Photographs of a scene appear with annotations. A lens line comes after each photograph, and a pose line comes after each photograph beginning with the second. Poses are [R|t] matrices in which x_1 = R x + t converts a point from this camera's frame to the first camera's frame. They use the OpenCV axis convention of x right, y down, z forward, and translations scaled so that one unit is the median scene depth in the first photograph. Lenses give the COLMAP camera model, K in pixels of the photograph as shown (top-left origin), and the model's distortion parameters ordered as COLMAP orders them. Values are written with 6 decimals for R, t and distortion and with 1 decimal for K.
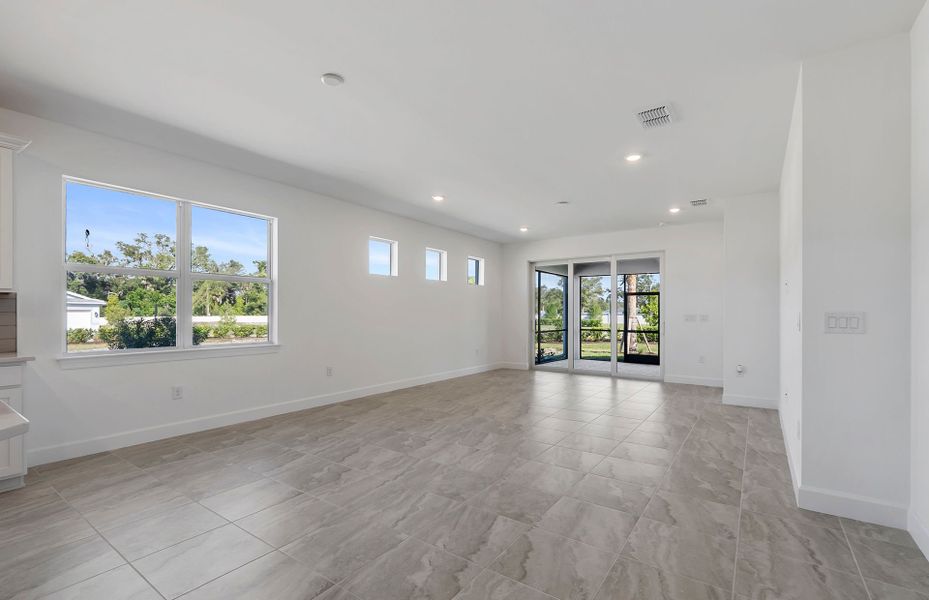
lens RADIAL K [[412.0, 0, 470.9], [0, 412.0, 309.5], [0, 0, 1]] dist [0.002447, -0.000326]
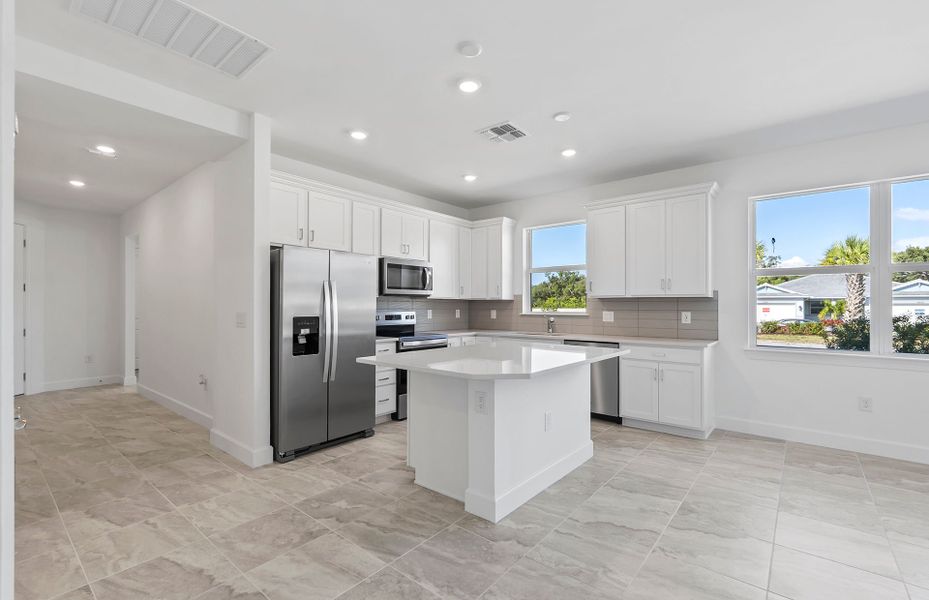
lens RADIAL K [[412.0, 0, 464.2], [0, 412.0, 299.7], [0, 0, 1]] dist [0.002447, -0.000326]
pose [[-0.081966, -0.011070, -0.996574, 0.185470], [0.008676, 0.999892, -0.011821, -0.012810], [0.996597, -0.009615, -0.081861, 0.176860]]
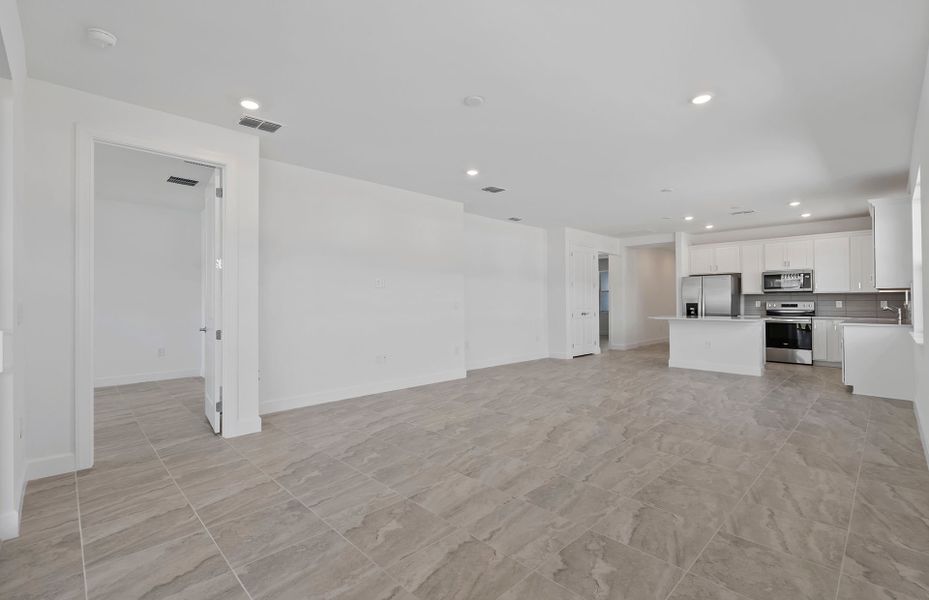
lens RADIAL K [[412.0, 0, 463.8], [0, 412.0, 293.1], [0, 0, 1]] dist [0.002447, -0.000326]
pose [[-0.979963, 0.009857, 0.198936, 0.142421], [0.003090, 0.999407, -0.034300, 0.018856], [-0.199157, -0.032998, -0.979412, 1.741045]]
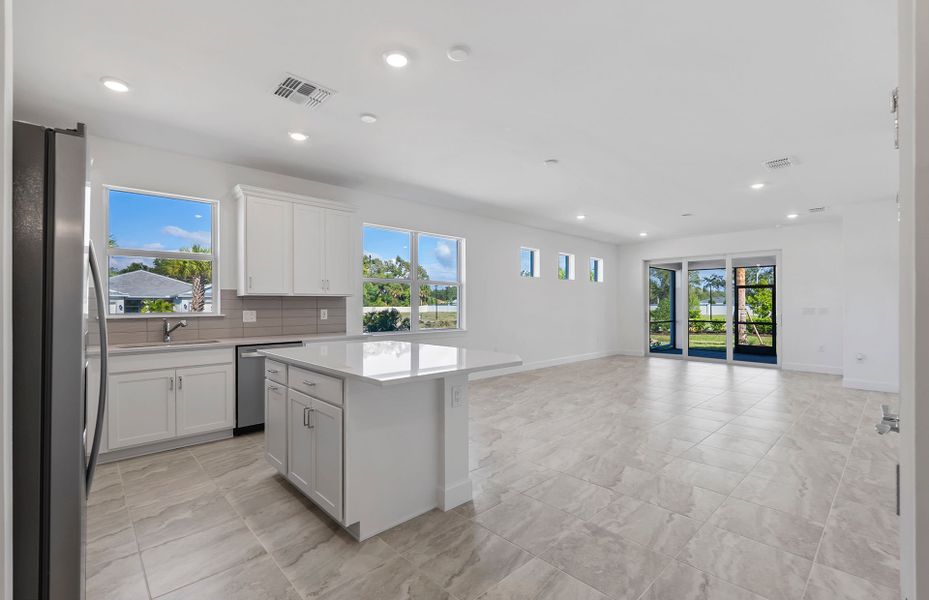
lens RADIAL K [[412.0, 0, 465.6], [0, 412.0, 296.9], [0, 0, 1]] dist [0.002447, -0.000326]
pose [[0.979700, -0.004282, -0.200425, -0.177786], [0.002958, 0.999972, -0.006904, -0.015454], [0.200449, 0.006171, 0.979685, -0.323667]]
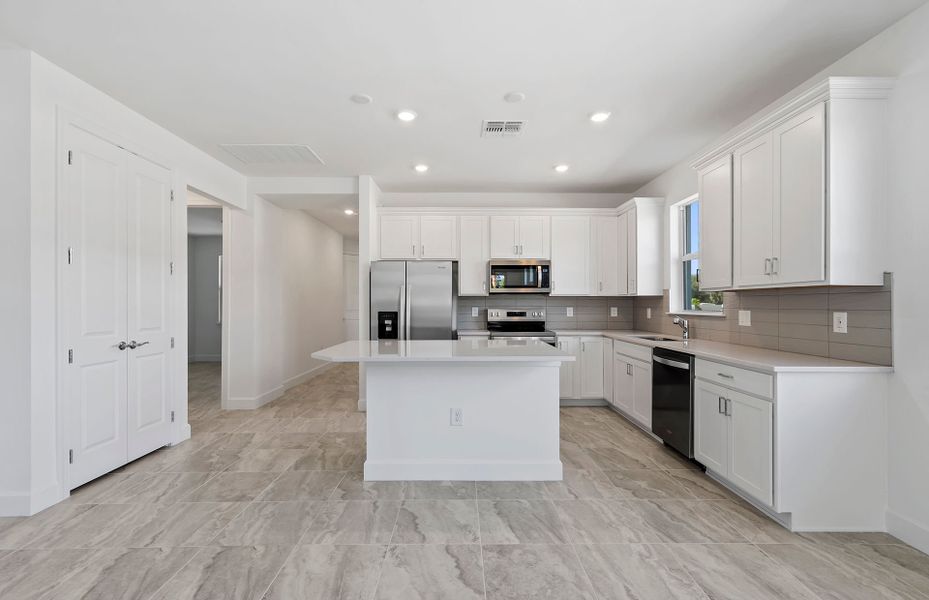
lens RADIAL K [[412.0, 0, 464.5], [0, 412.0, 300.3], [0, 0, 1]] dist [0.002447, -0.000326]
pose [[-0.817258, -0.000608, -0.576272, -0.062484], [0.010336, 0.999823, -0.015714, -0.004671], [0.576180, -0.018799, -0.817107, 0.706379]]
